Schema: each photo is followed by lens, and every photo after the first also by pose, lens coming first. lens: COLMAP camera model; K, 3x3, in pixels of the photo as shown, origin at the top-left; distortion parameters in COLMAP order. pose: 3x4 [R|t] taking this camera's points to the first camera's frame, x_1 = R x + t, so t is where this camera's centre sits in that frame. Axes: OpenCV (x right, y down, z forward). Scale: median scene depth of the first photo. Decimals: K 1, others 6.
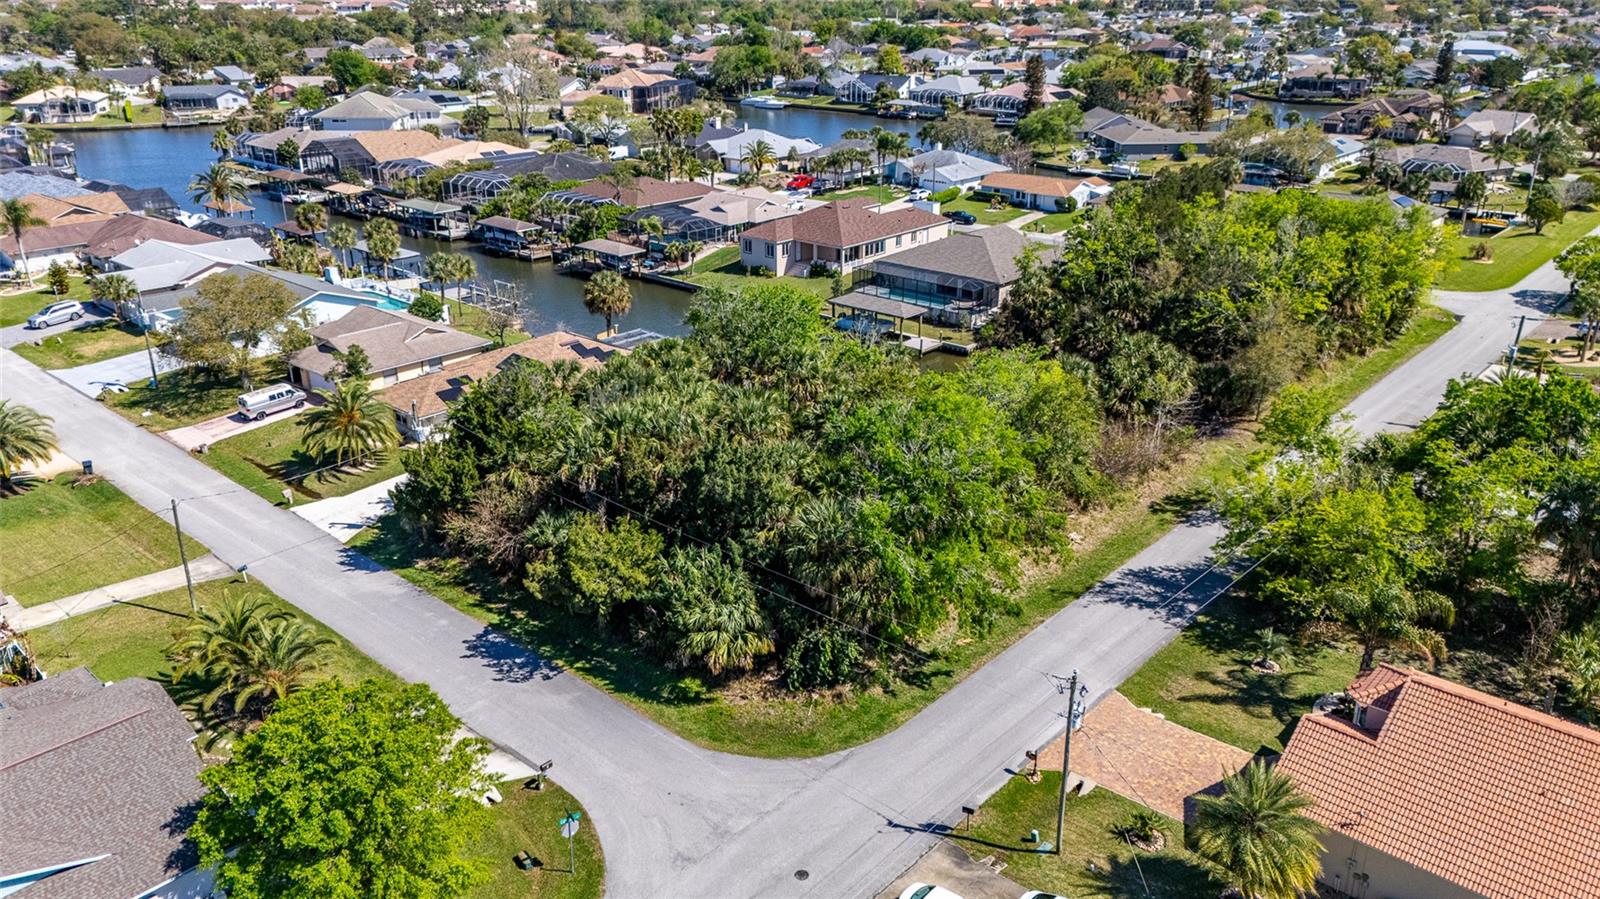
lens RADIAL K [[1167.7, 0, 799.4], [0, 1167.7, 453.1], [0, 0, 1]] dist [0.057185, -0.044210]
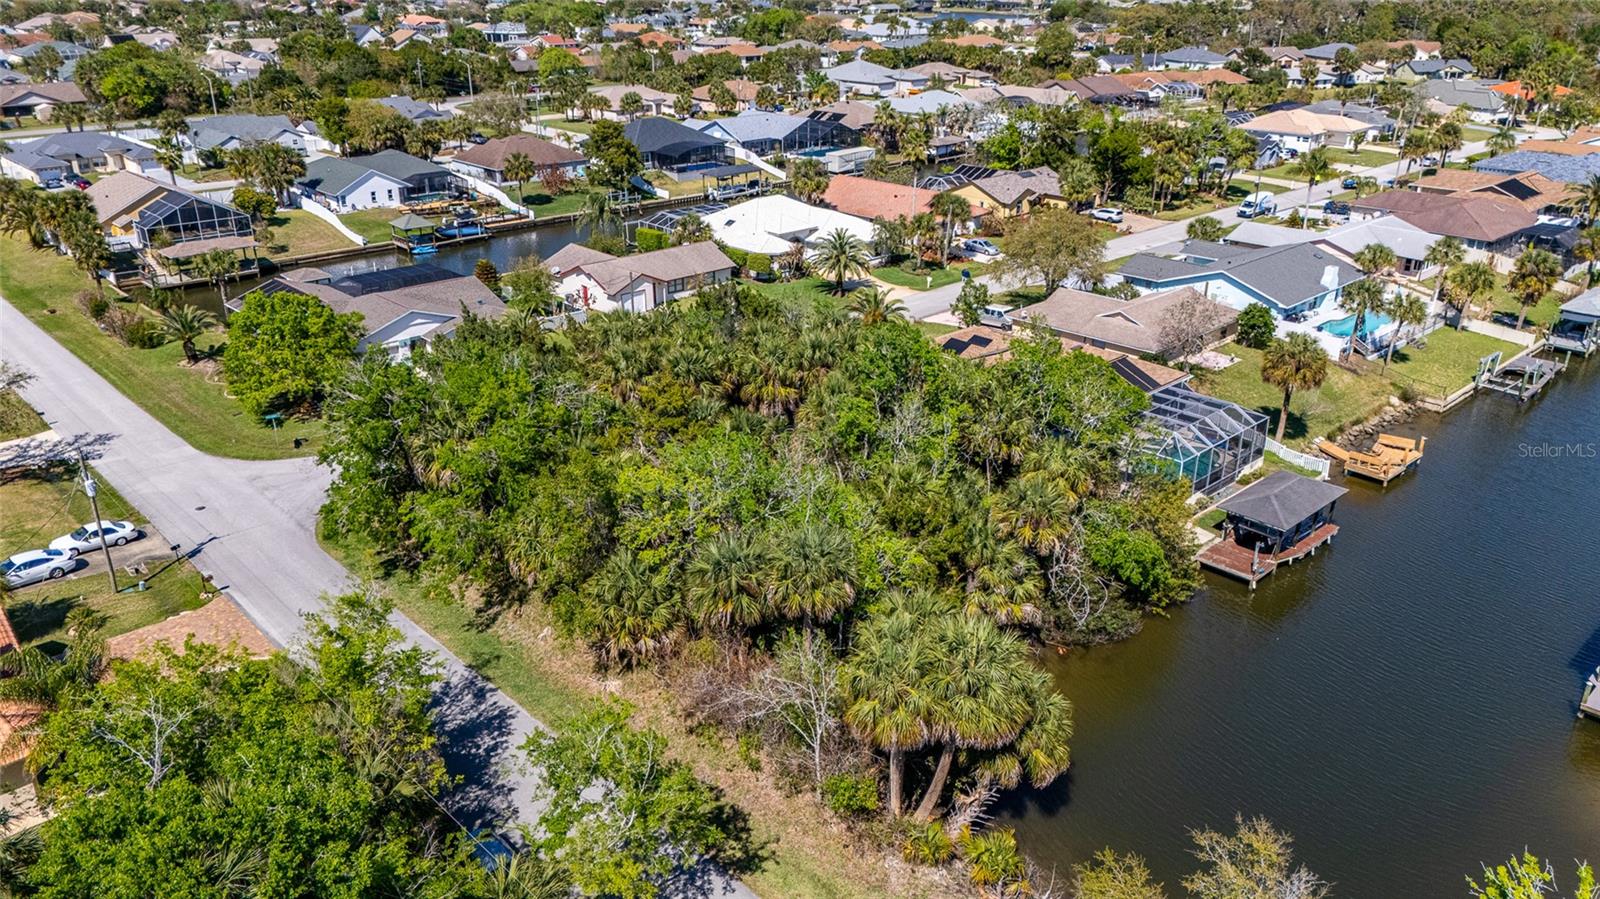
lens RADIAL K [[1167.7, 0, 799.1], [0, 1167.7, 449.0], [0, 0, 1]] dist [0.057185, -0.044210]
pose [[-0.087630, 0.387261, -0.917796, 0.824419], [-0.369179, 0.843107, 0.390995, -0.381326], [0.925218, 0.373094, 0.069088, 0.967595]]
